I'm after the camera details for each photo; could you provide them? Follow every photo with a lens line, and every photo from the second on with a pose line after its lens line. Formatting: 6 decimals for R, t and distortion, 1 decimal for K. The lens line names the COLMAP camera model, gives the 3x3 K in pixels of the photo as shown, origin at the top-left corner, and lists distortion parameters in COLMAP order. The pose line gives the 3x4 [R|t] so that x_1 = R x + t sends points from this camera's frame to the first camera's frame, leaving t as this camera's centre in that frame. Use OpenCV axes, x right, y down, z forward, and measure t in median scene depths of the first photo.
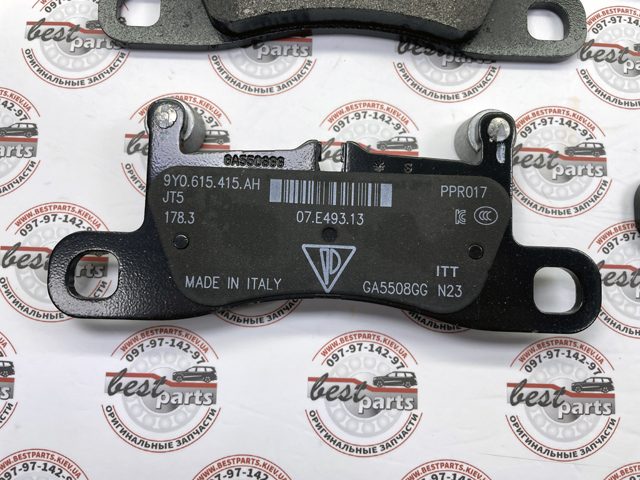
lens RADIAL K [[470.6, 0, 322.2], [0, 470.6, 227.8], [0, 0, 1]] dist [0.043107, -0.056194]
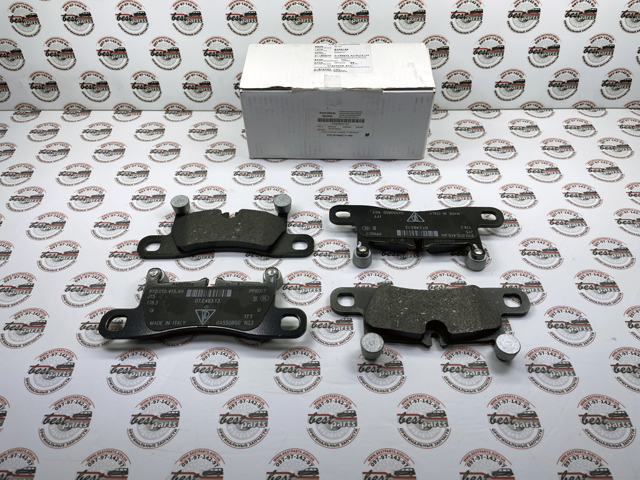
lens RADIAL K [[470.6, 0, 321.2], [0, 470.6, 241.3], [0, 0, 1]] dist [0.043107, -0.056194]
pose [[0.999103, -0.040364, -0.012831, 0.677539], [0.025529, 0.815642, -0.577994, 1.210641], [0.033796, 0.577147, 0.815940, -1.319477]]
